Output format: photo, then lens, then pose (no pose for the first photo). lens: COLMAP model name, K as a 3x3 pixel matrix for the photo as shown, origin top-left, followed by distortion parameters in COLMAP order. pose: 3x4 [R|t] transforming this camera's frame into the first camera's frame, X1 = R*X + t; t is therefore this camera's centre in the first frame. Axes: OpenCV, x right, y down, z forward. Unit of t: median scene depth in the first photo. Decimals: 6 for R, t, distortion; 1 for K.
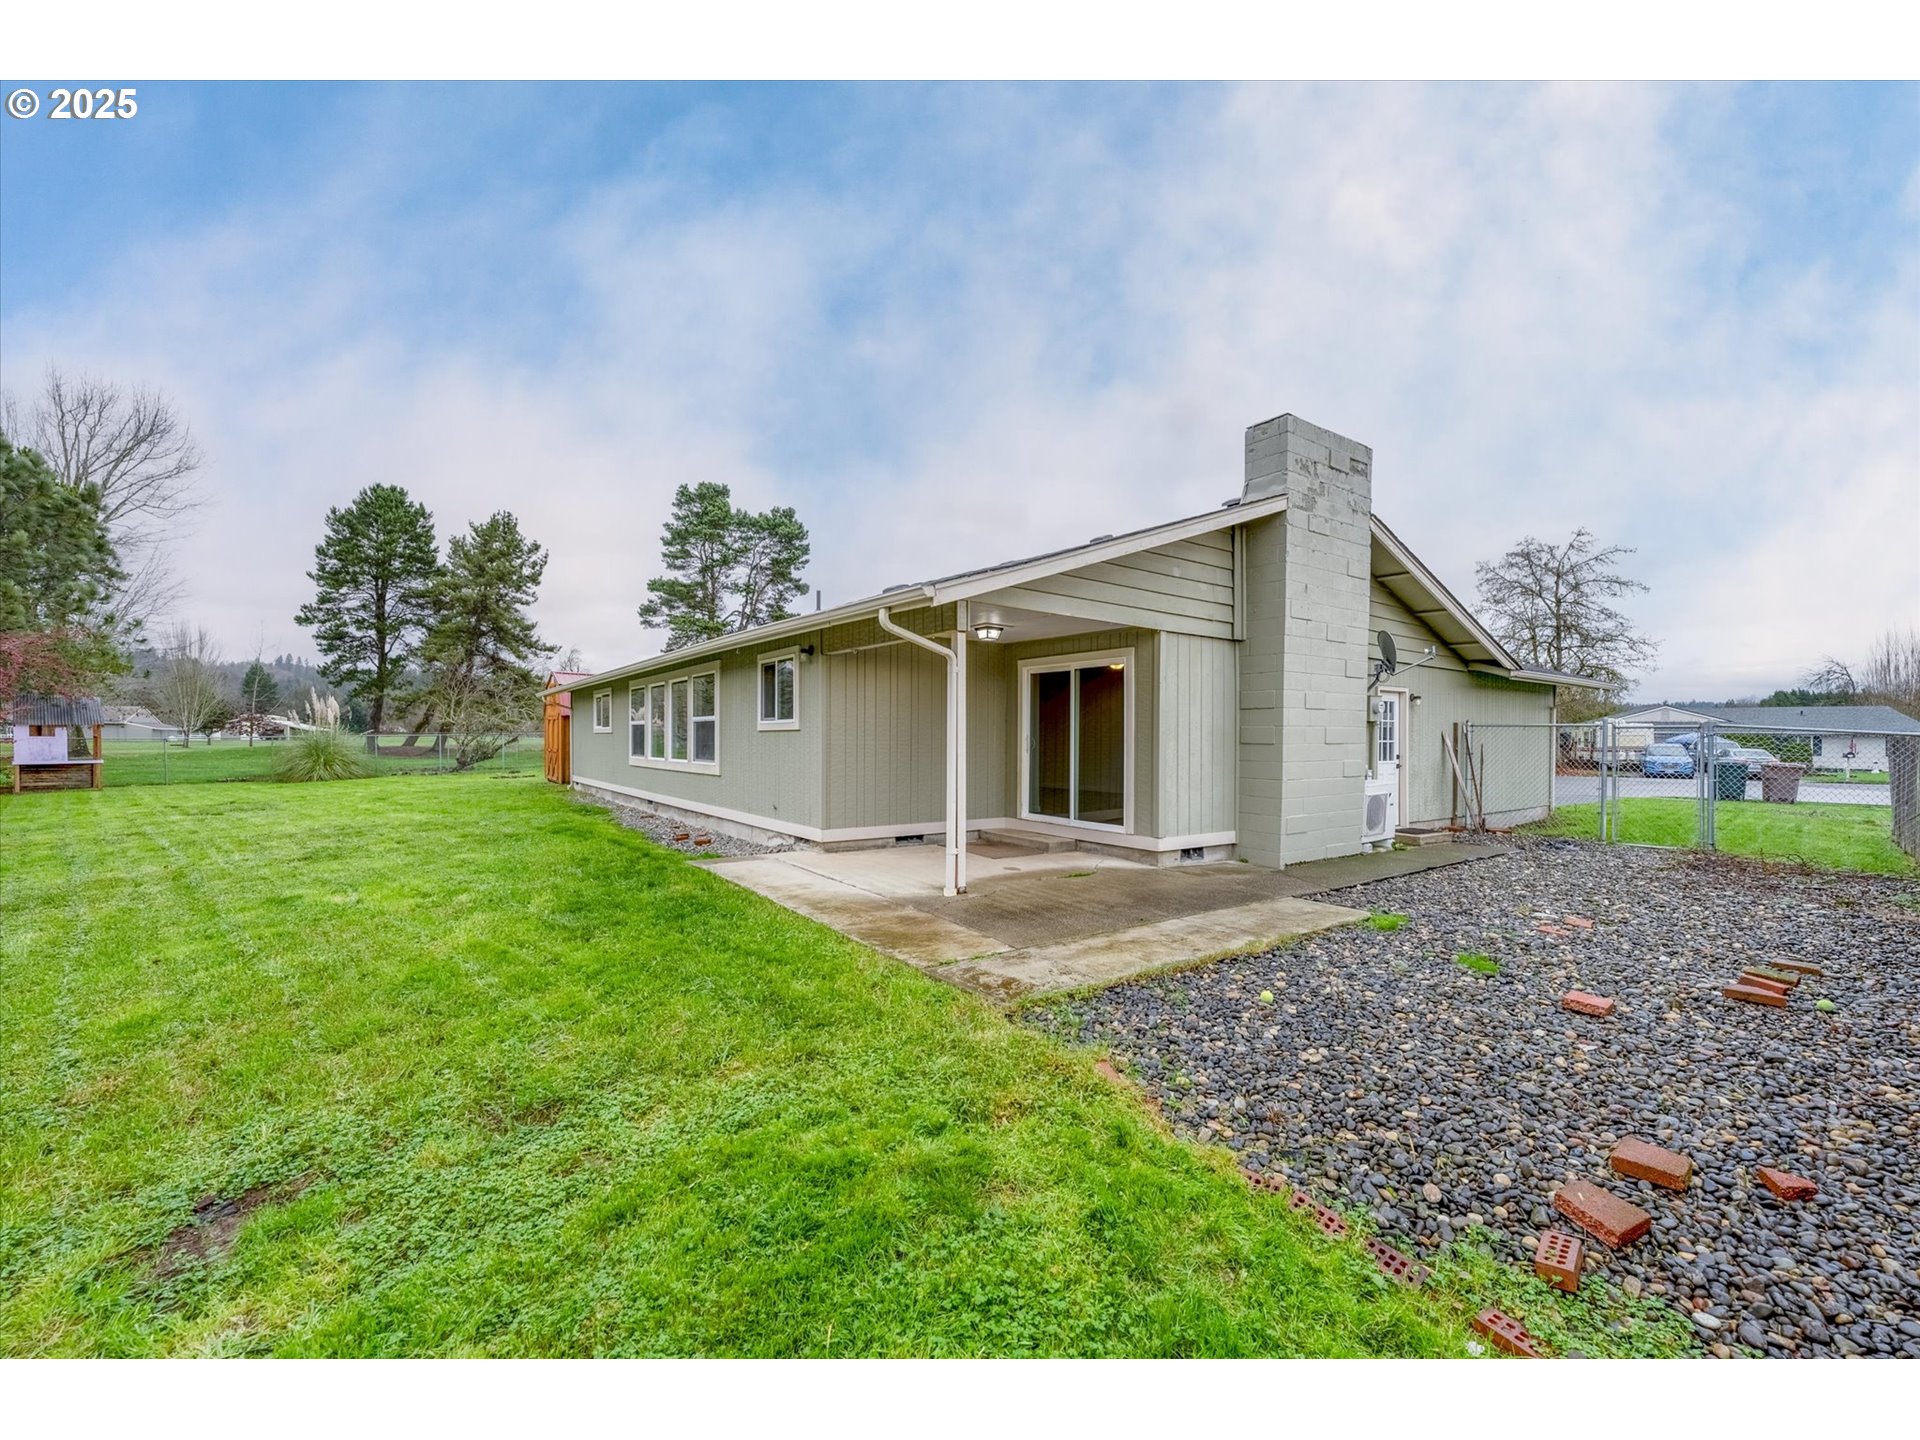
lens RADIAL K [[954.4, 0, 963.9], [0, 954.4, 711.2], [0, 0, 1]] dist [0.011217, 0.000301]
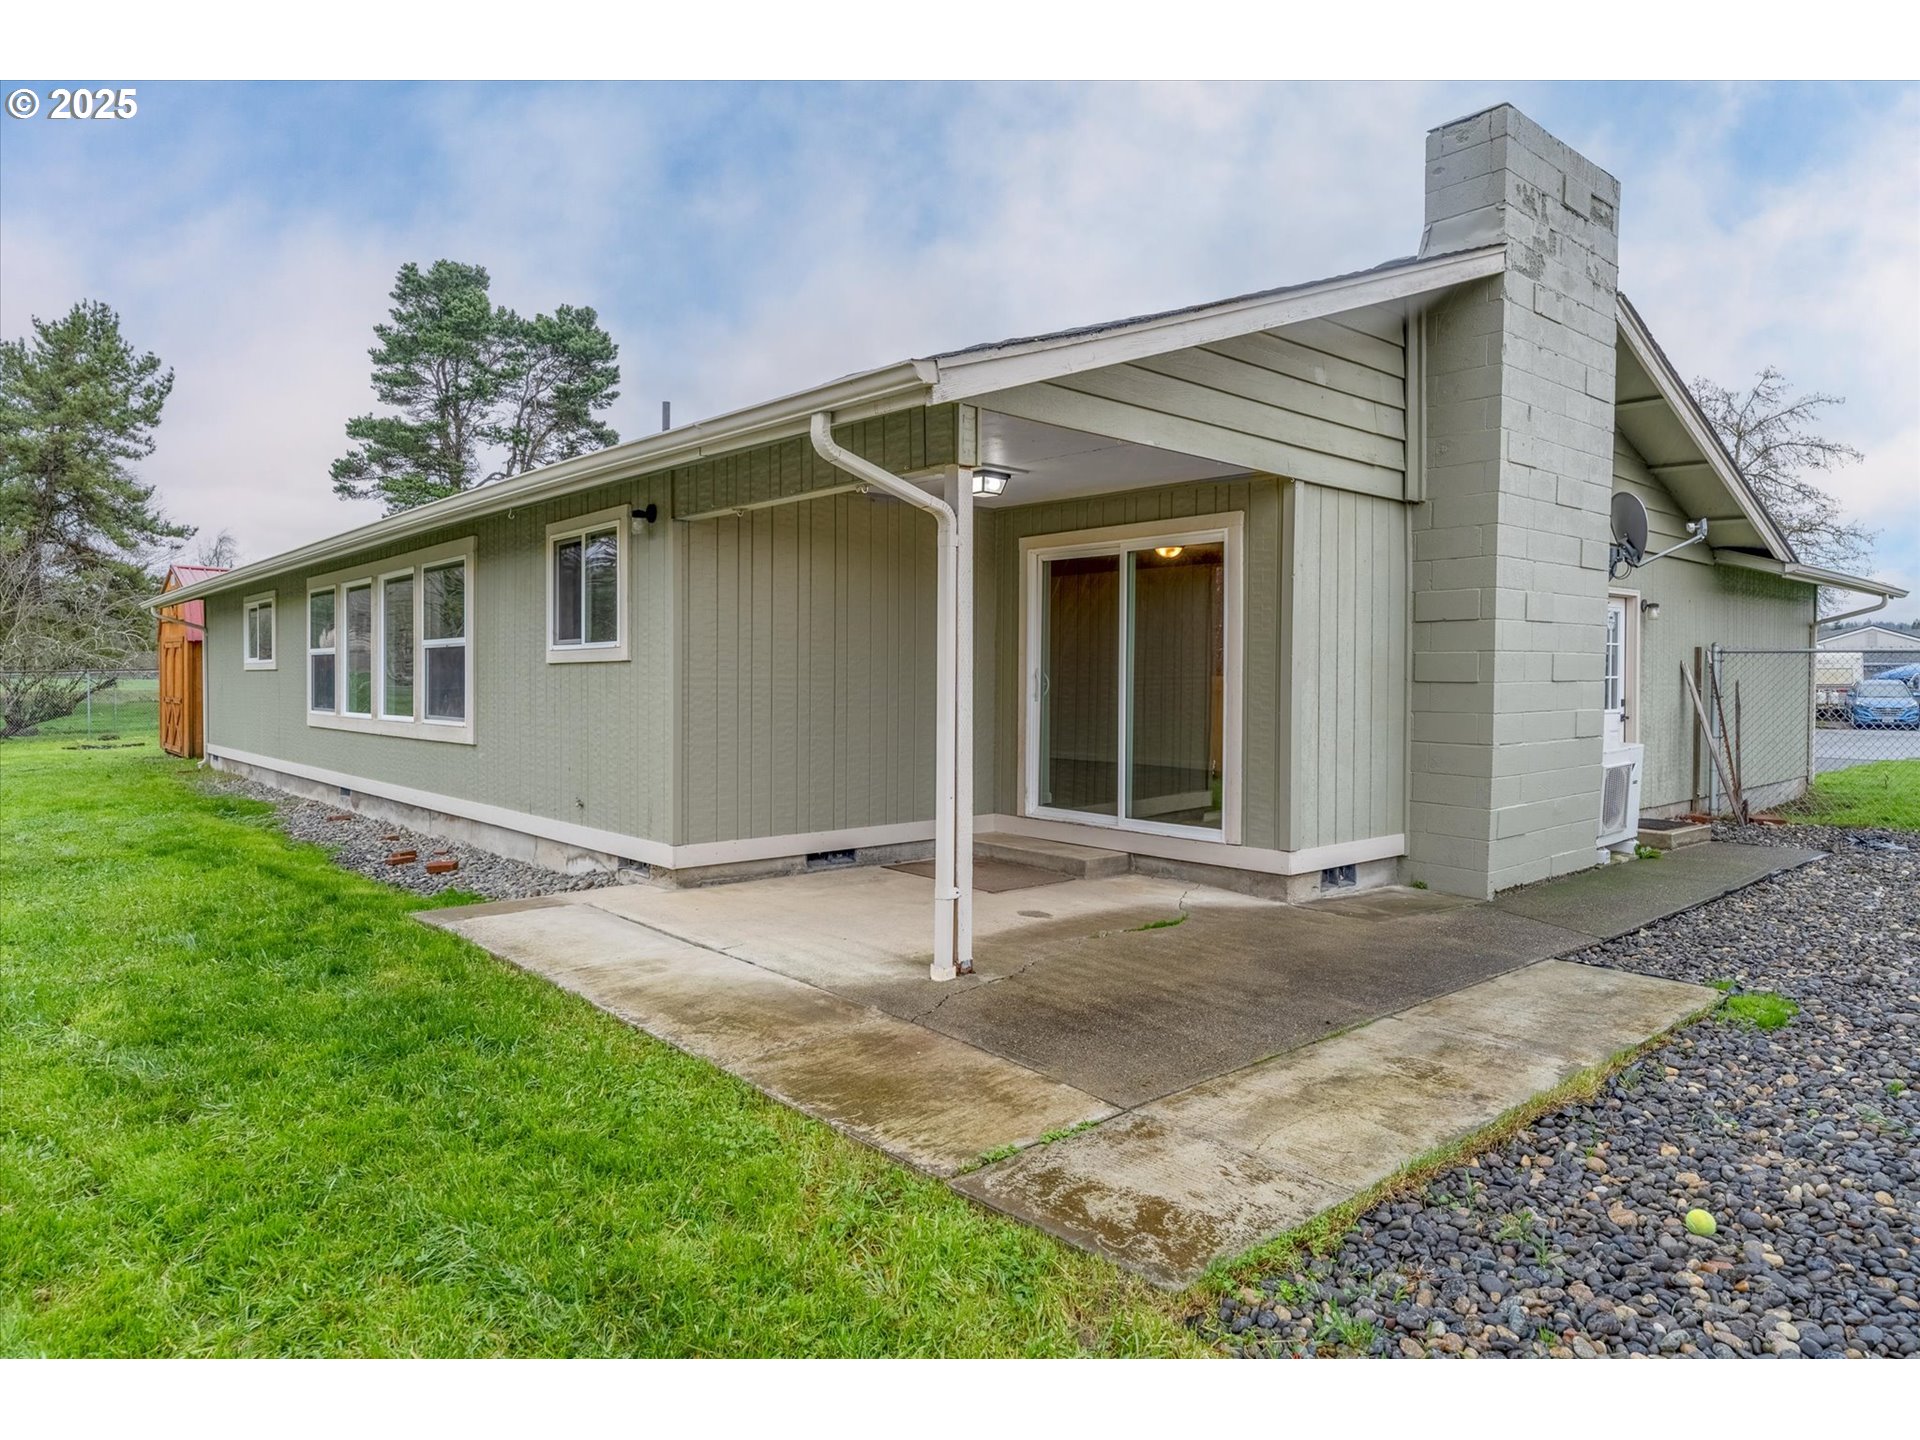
lens RADIAL K [[1372.4, 0, 990.4], [0, 1372.4, 635.8], [0, 0, 1]] dist [0.013153, -0.005524]
pose [[0.993526, -0.001351, 0.113593, -0.059096], [0.001605, 0.999996, -0.002151, 0.007643], [-0.113589, 0.002320, 0.993525, 0.210065]]
